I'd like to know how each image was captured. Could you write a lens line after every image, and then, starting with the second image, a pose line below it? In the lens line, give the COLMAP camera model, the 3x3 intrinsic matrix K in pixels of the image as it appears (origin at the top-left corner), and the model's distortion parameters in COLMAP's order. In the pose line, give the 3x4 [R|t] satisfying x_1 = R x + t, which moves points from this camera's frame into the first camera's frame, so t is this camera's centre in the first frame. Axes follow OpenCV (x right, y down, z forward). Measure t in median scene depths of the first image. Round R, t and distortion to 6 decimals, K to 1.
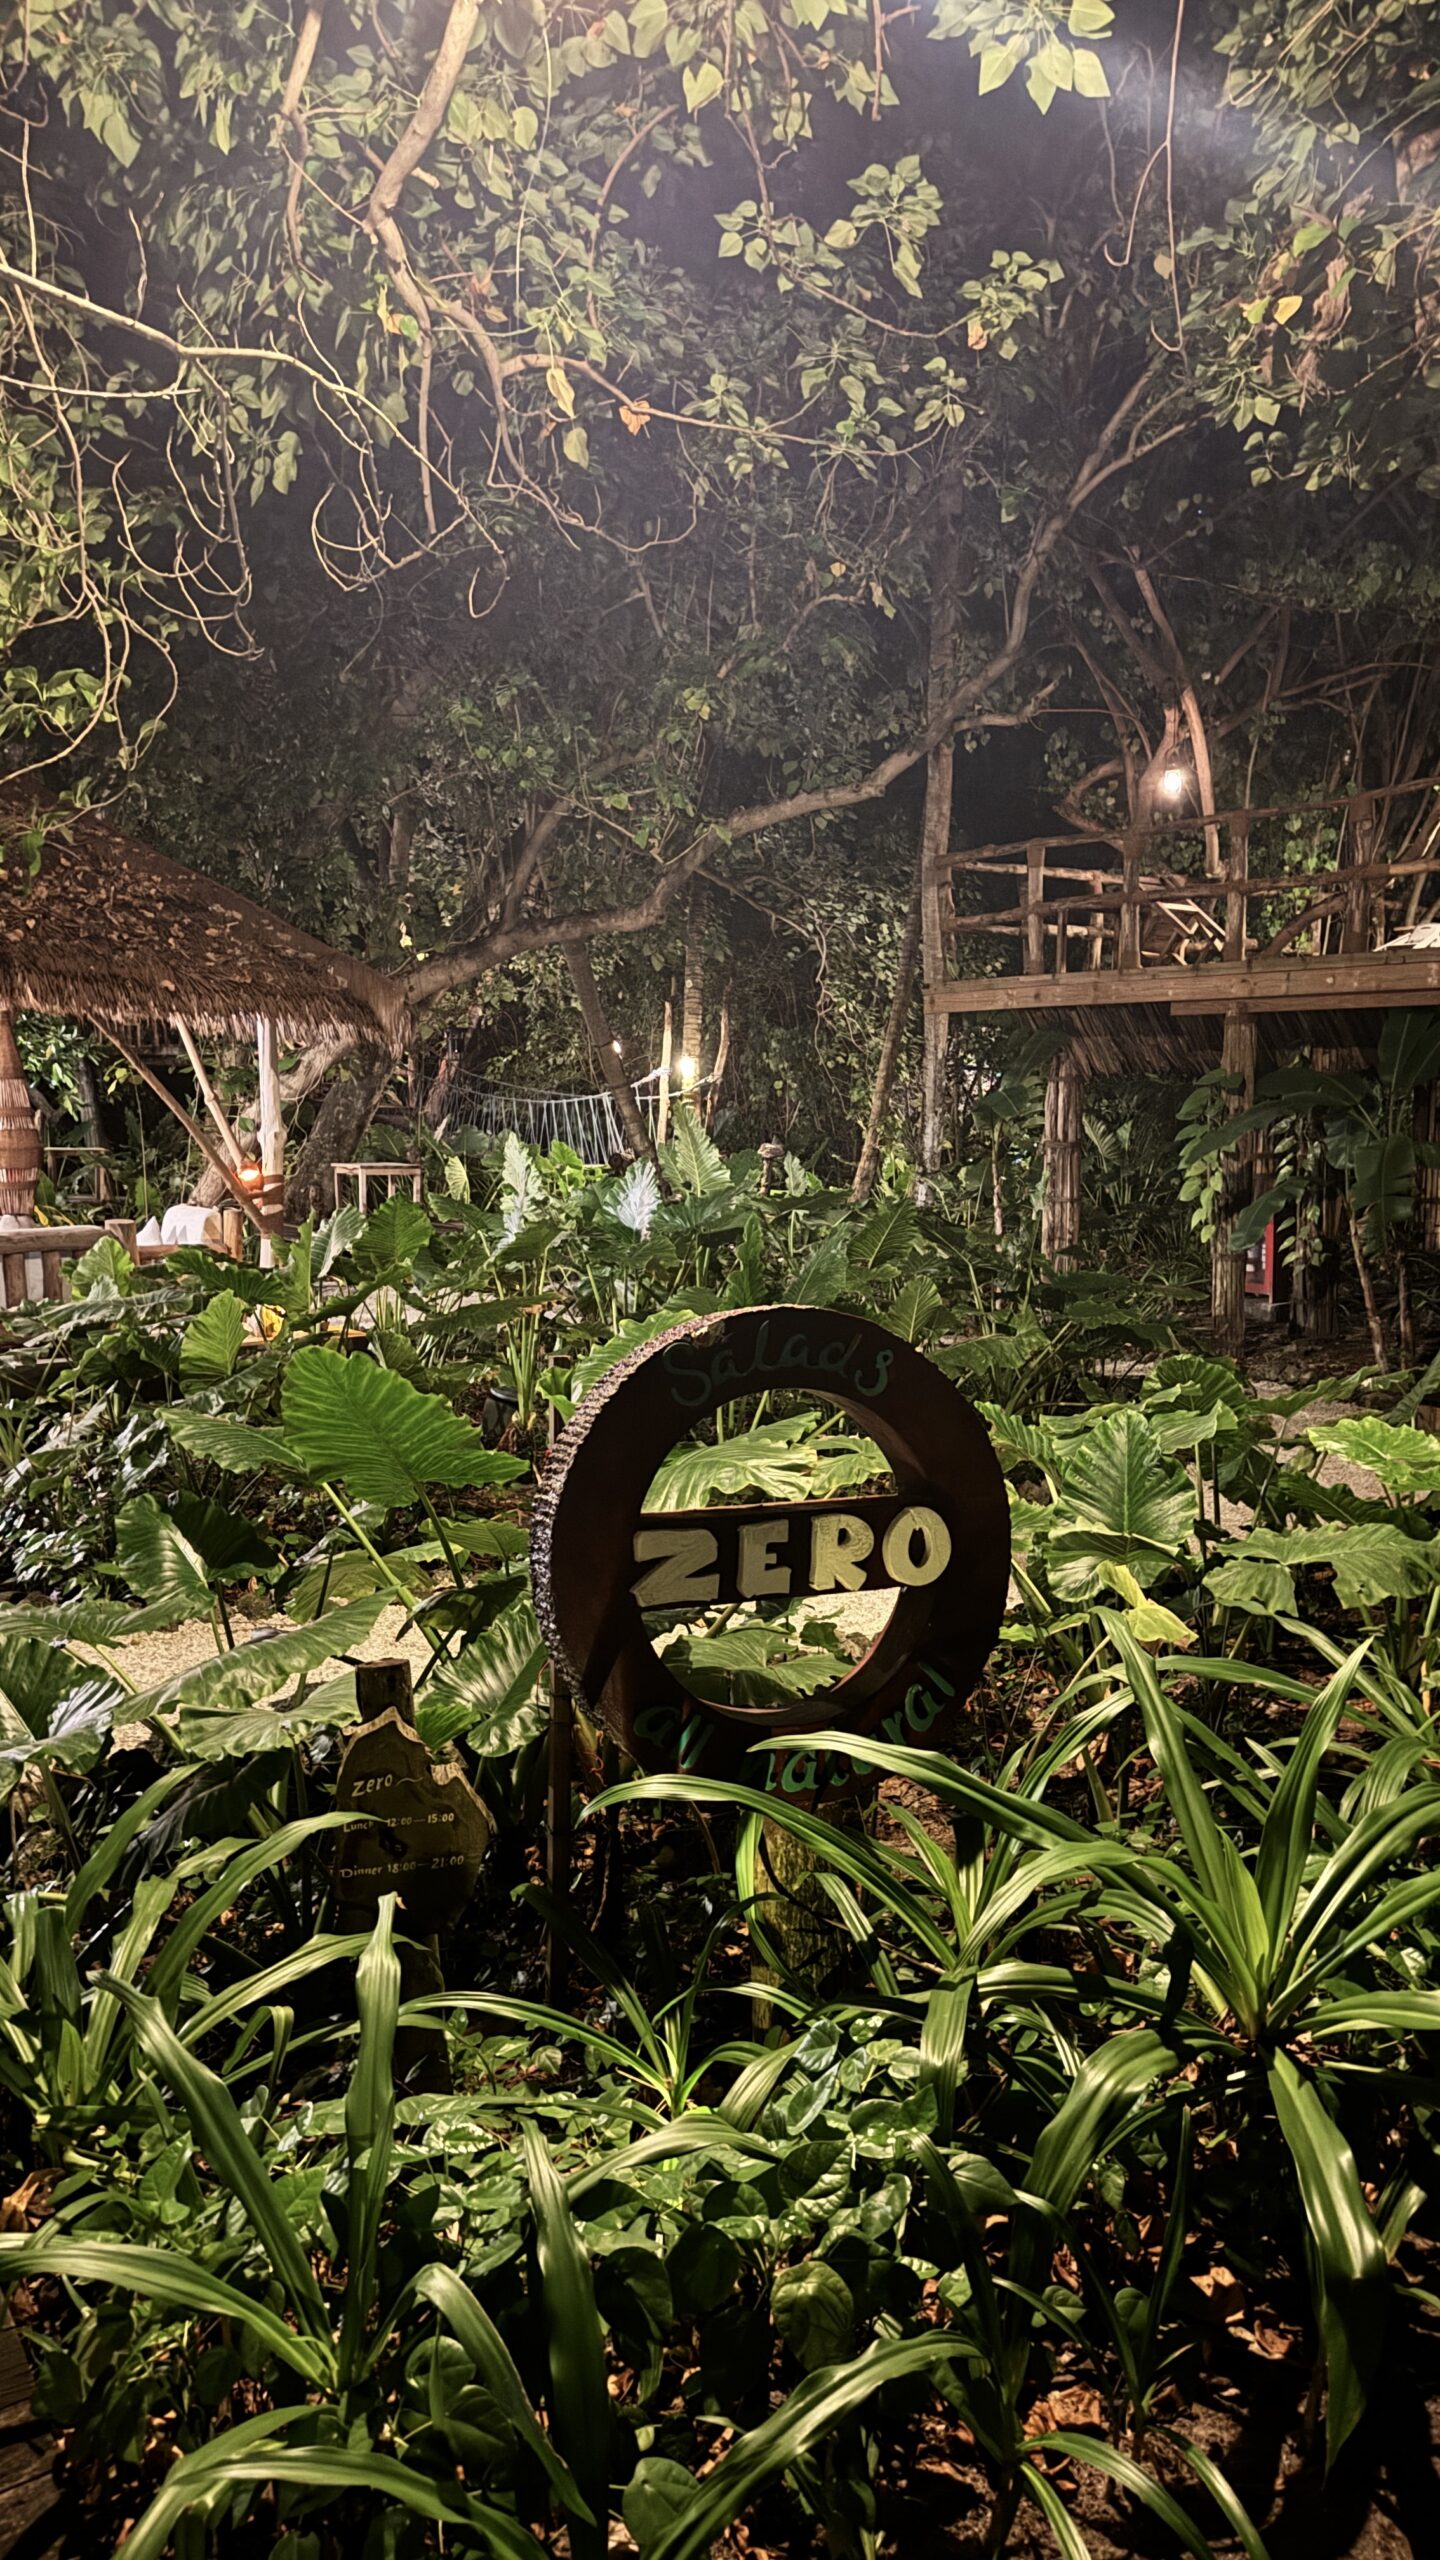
lens RADIAL K [[1668.6, 0, 720.0], [0, 1668.6, 1280.0], [0, 0, 1]] dist [0.002618, -0.000002]
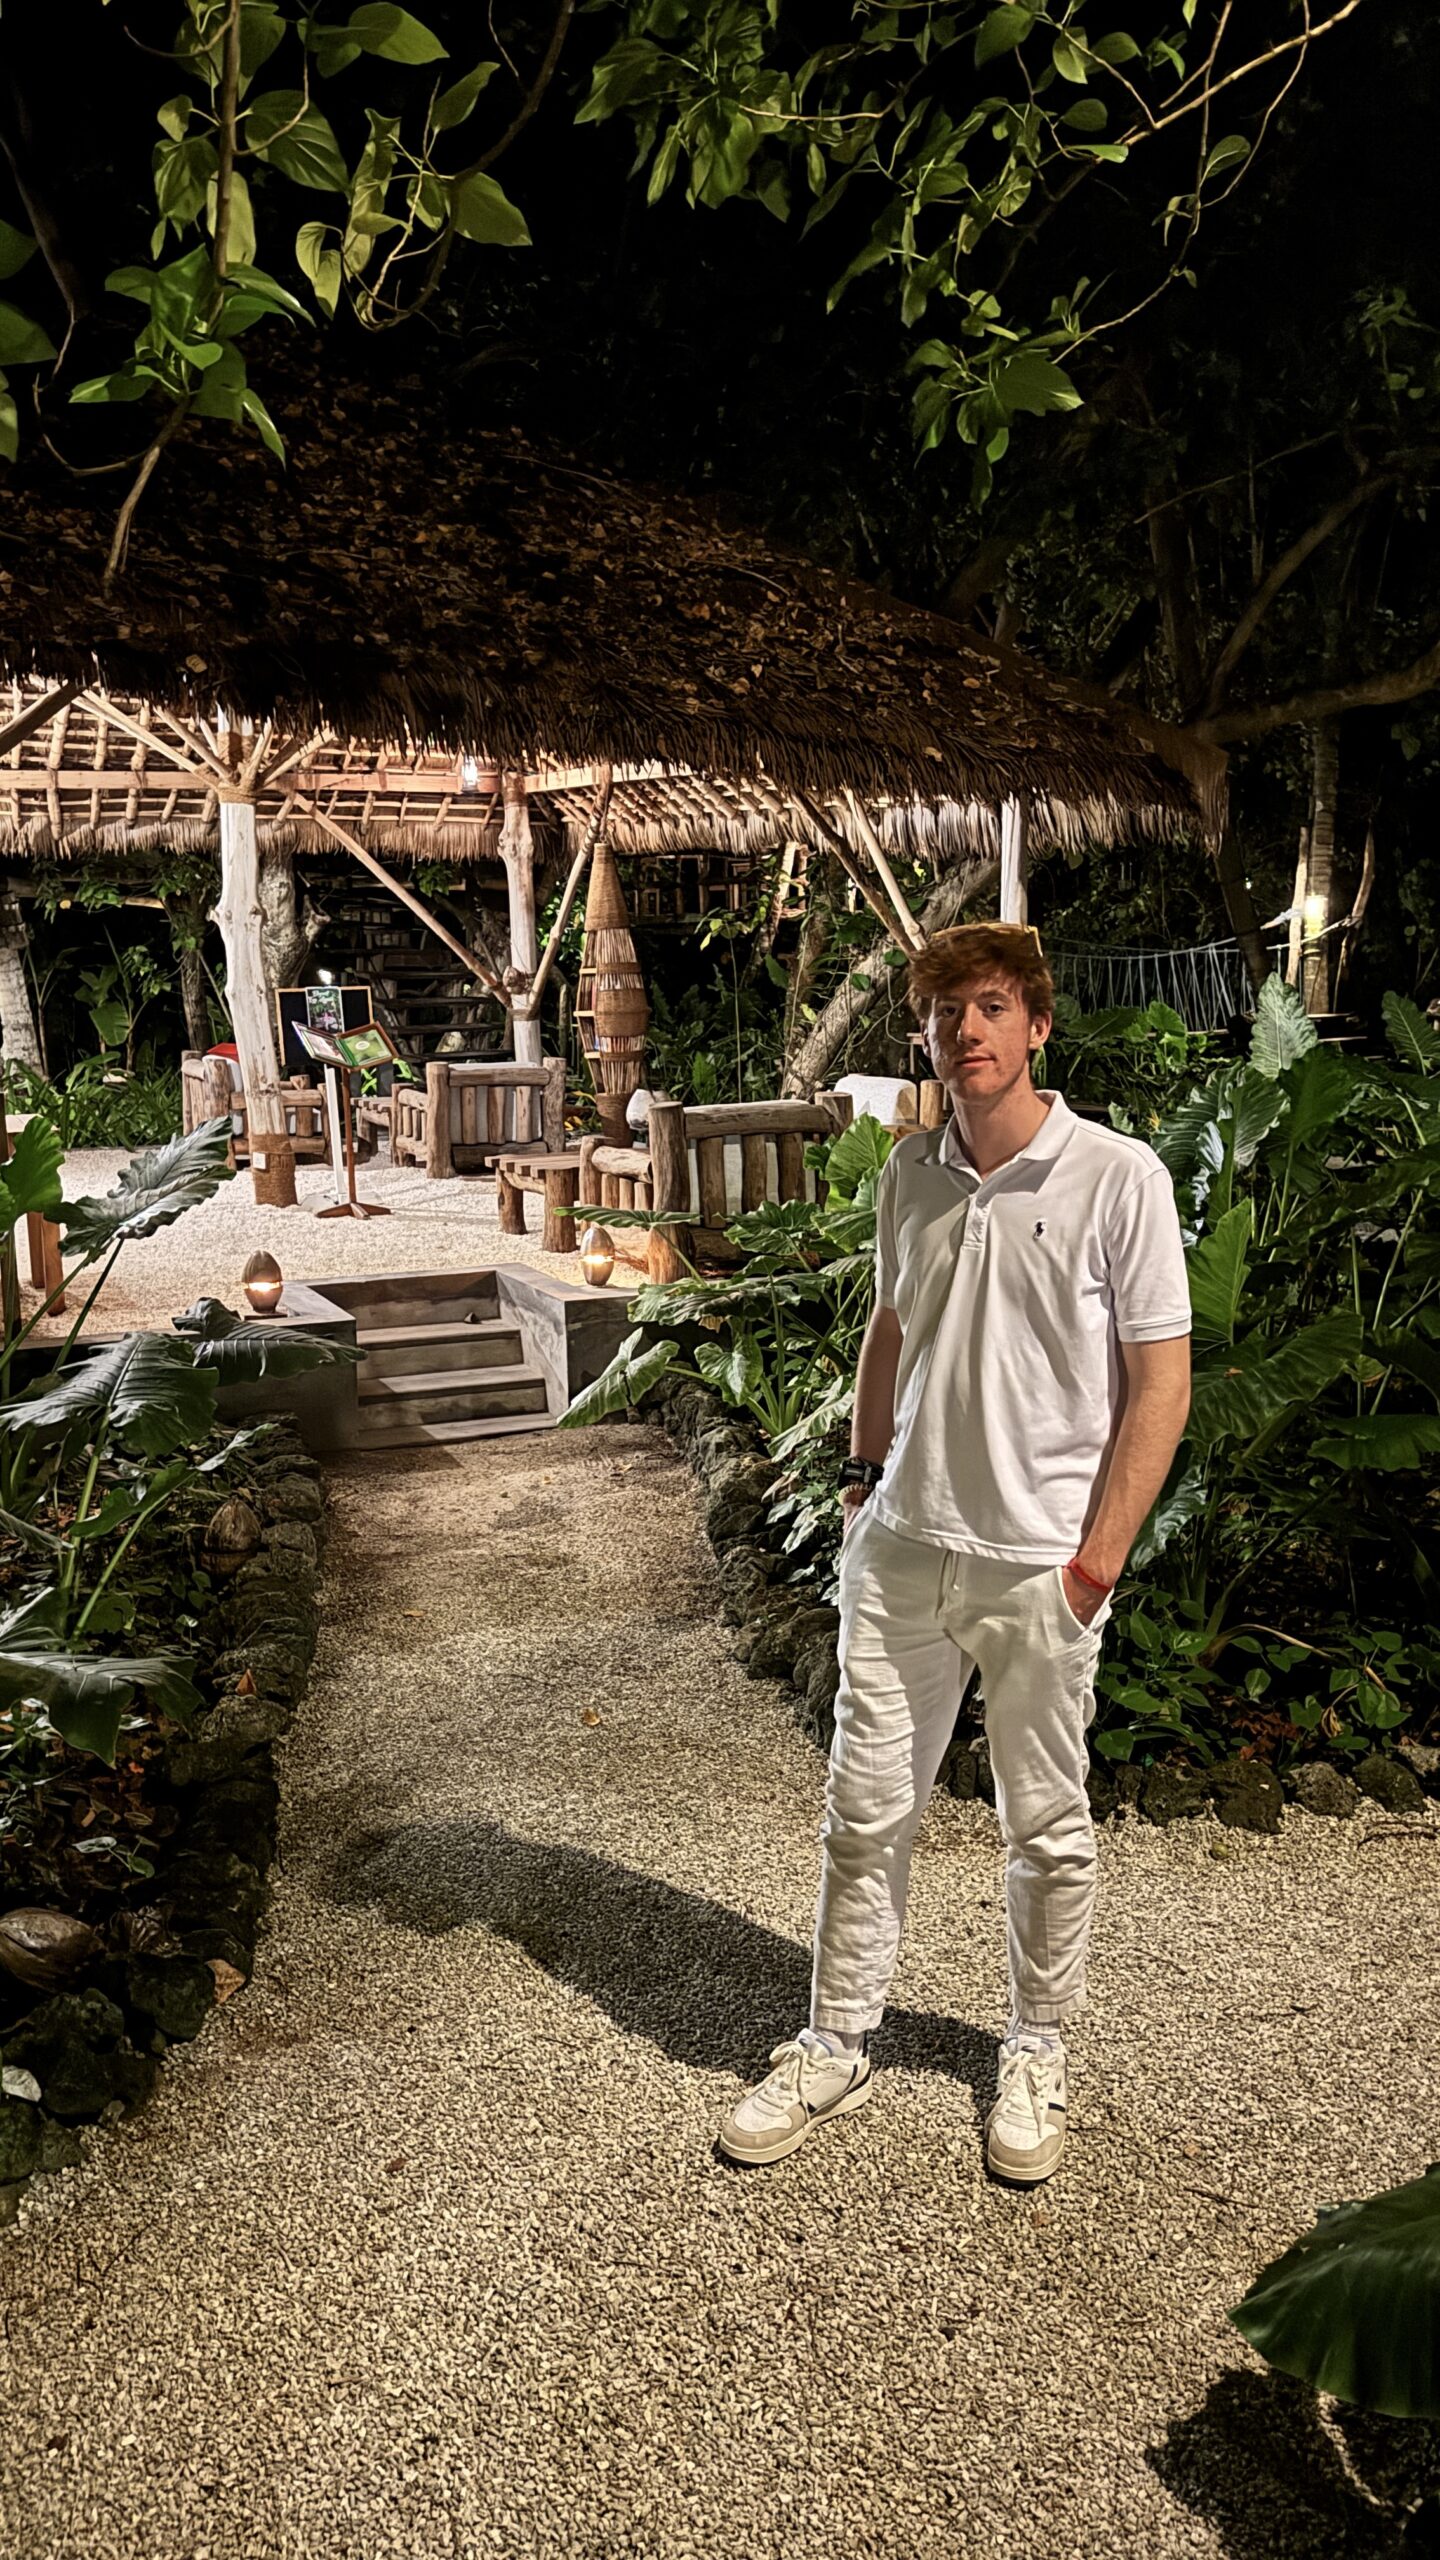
lens RADIAL K [[1668.6, 0, 720.0], [0, 1668.6, 1280.0], [0, 0, 1]] dist [0.002618, -0.000002]
pose [[0.969538, 0.015971, -0.244418, -0.147520], [0.000811, 0.997657, 0.068408, -0.002023], [0.244938, -0.066523, 0.967254, 0.172165]]
